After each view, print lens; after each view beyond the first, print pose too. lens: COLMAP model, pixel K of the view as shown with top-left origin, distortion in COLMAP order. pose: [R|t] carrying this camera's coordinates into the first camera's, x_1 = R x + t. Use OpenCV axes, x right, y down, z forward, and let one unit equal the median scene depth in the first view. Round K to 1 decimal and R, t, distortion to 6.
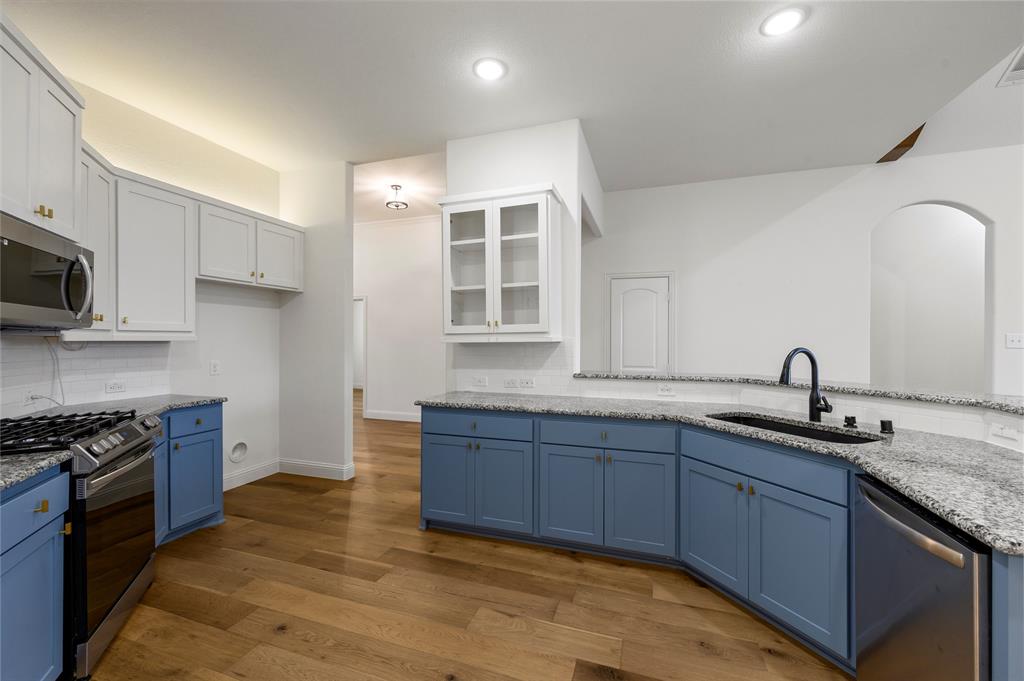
lens RADIAL K [[404.7, 0, 511.6], [0, 404.7, 343.2], [0, 0, 1]] dist [-0.000319, -0.001018]
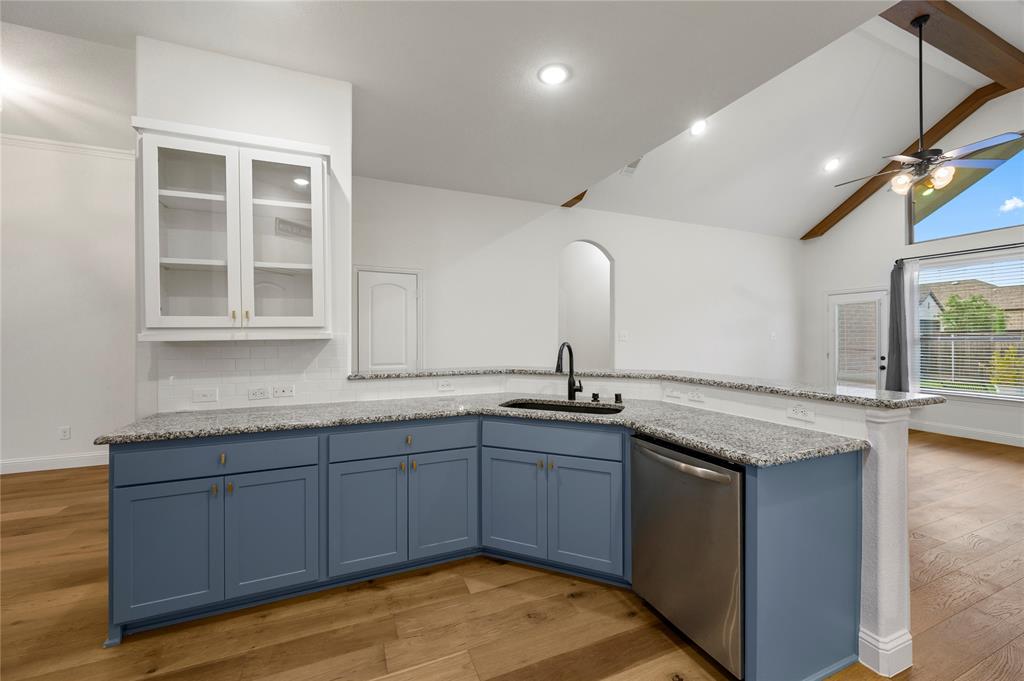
lens RADIAL K [[404.7, 0, 518.4], [0, 404.7, 336.5], [0, 0, 1]] dist [-0.000319, -0.001018]
pose [[0.744570, -0.002962, 0.667537, -0.188395], [0.007177, 0.999968, -0.003567, -0.002910], [-0.667505, 0.007447, 0.744568, 0.139102]]
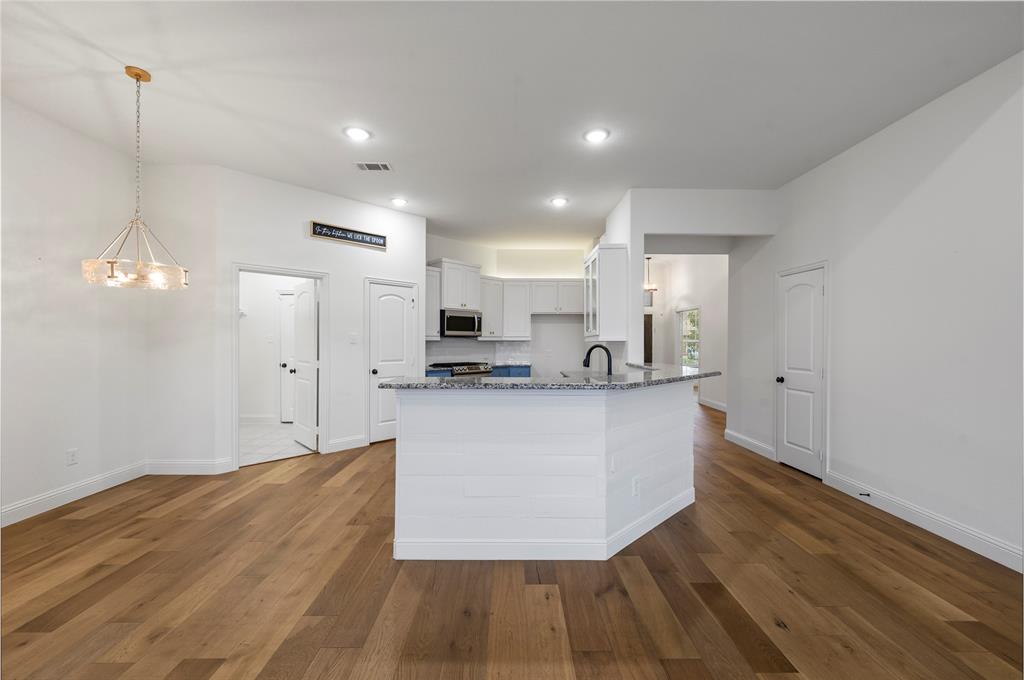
lens RADIAL K [[404.7, 0, 512.9], [0, 404.7, 342.9], [0, 0, 1]] dist [-0.000319, -0.001018]
pose [[0.320707, 0.003876, -0.947171, 1.724229], [-0.007035, 0.999974, 0.001710, 0.005099], [0.947152, 0.006115, 0.320726, 0.161413]]
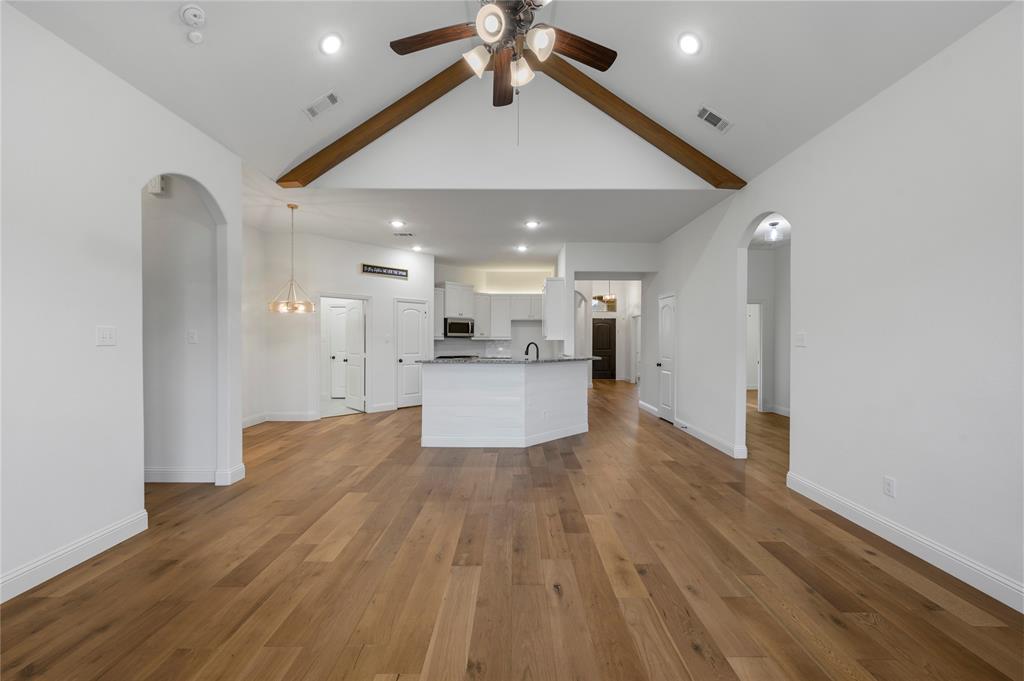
lens RADIAL K [[404.7, 0, 515.2], [0, 404.7, 342.5], [0, 0, 1]] dist [-0.000319, -0.001018]
pose [[0.315932, 0.005667, -0.948765, 2.748586], [-0.006892, 0.999969, 0.003677, 0.004928], [0.948757, 0.005377, 0.315961, 0.012158]]
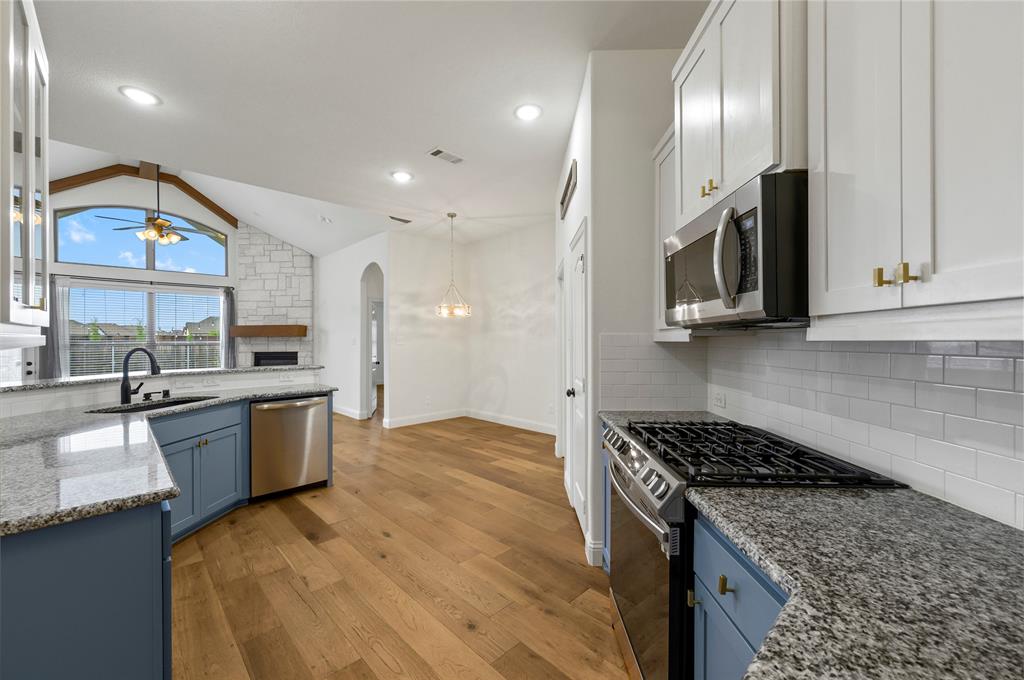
lens RADIAL K [[404.7, 0, 508.6], [0, 404.7, 338.0], [0, 0, 1]] dist [-0.000319, -0.001018]
pose [[-0.885202, 0.005064, 0.465180, -0.819719], [0.004951, 0.999987, -0.001464, -0.010930], [-0.465181, 0.001007, -0.885215, 1.348257]]
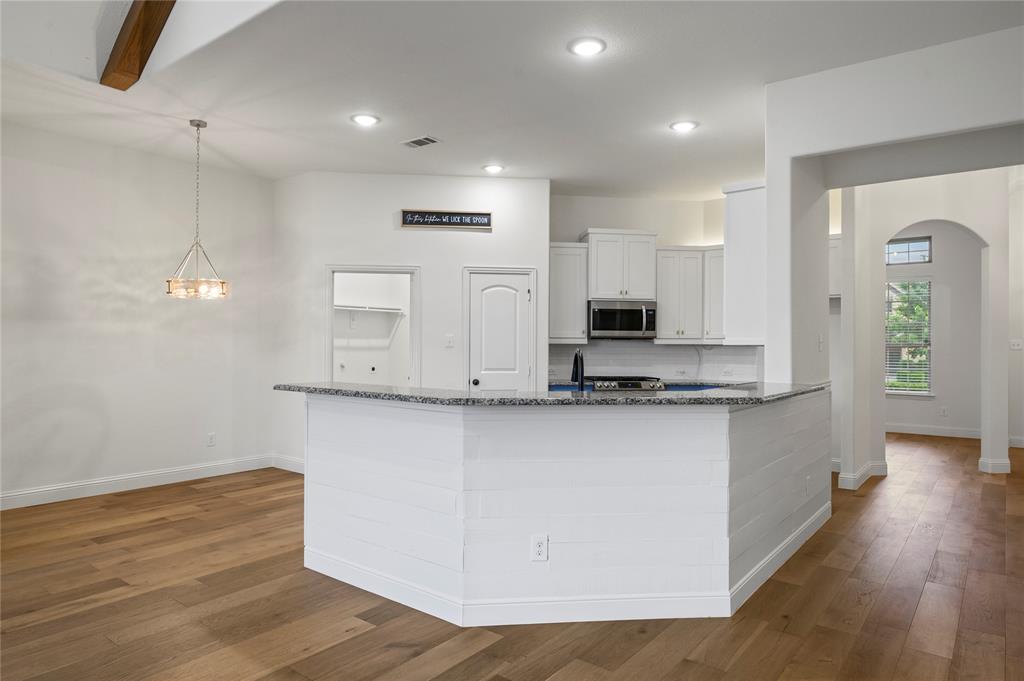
lens RADIAL K [[638.5, 0, 515.7], [0, 638.5, 342.2], [0, 0, 1]] dist [-0.007633, -0.000149]
pose [[-0.335713, -0.005811, -0.941946, 1.963020], [-0.011002, 0.999937, -0.002248, -0.000486], [0.941900, 0.009609, -0.335756, 1.173688]]
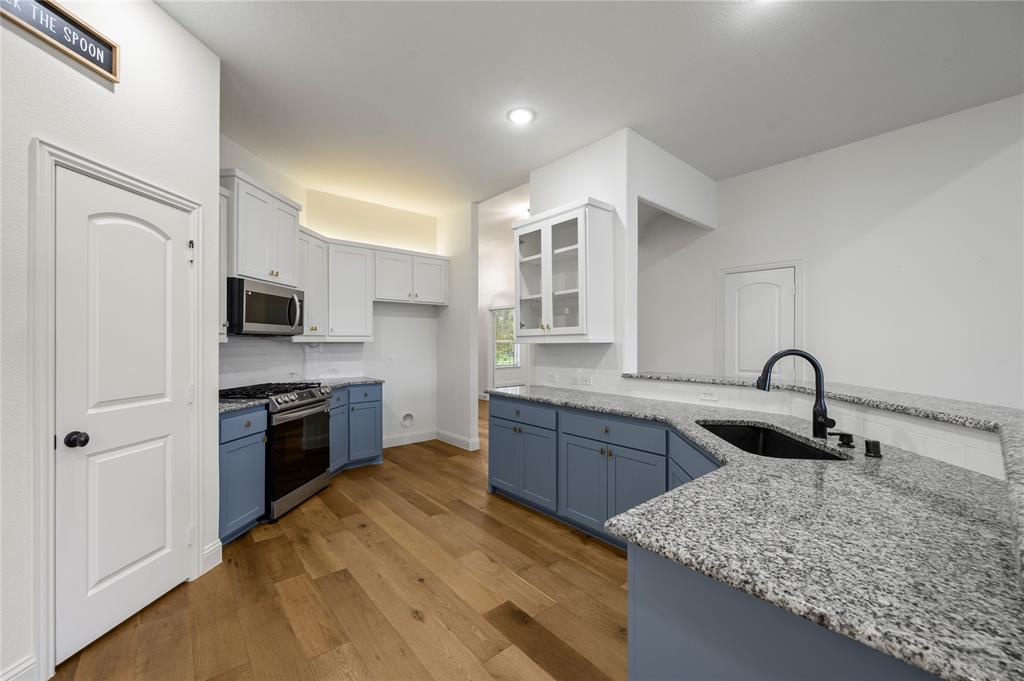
lens RADIAL K [[404.7, 0, 513.9], [0, 404.7, 338.7], [0, 0, 1]] dist [-0.000319, -0.001018]
pose [[0.859610, -0.005542, -0.510921, 0.536527], [-0.000964, 0.999922, -0.012468, -0.000536], [0.510951, 0.011210, 0.859537, -0.042554]]
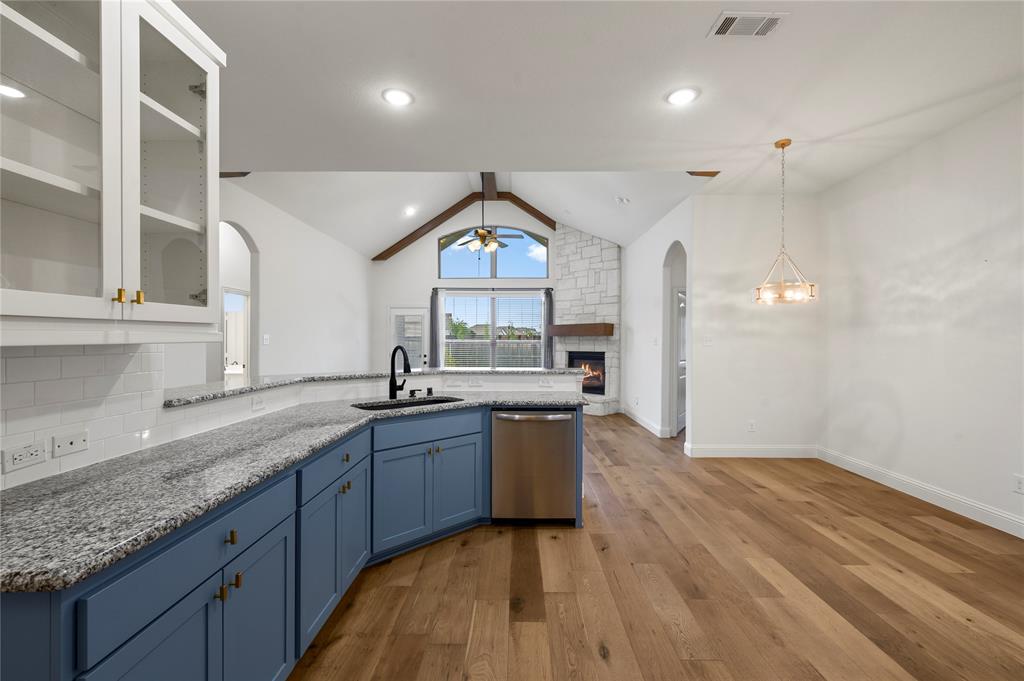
lens RADIAL K [[426.4, 0, 518.1], [0, 426.4, 342.3], [0, 0, 1]] dist [0.001883, 0.001202]
pose [[-0.316754, -0.006834, 0.948483, -0.643485], [0.000387, 0.999973, 0.007335, -0.008539], [-0.948508, 0.002690, -0.316743, 0.891760]]
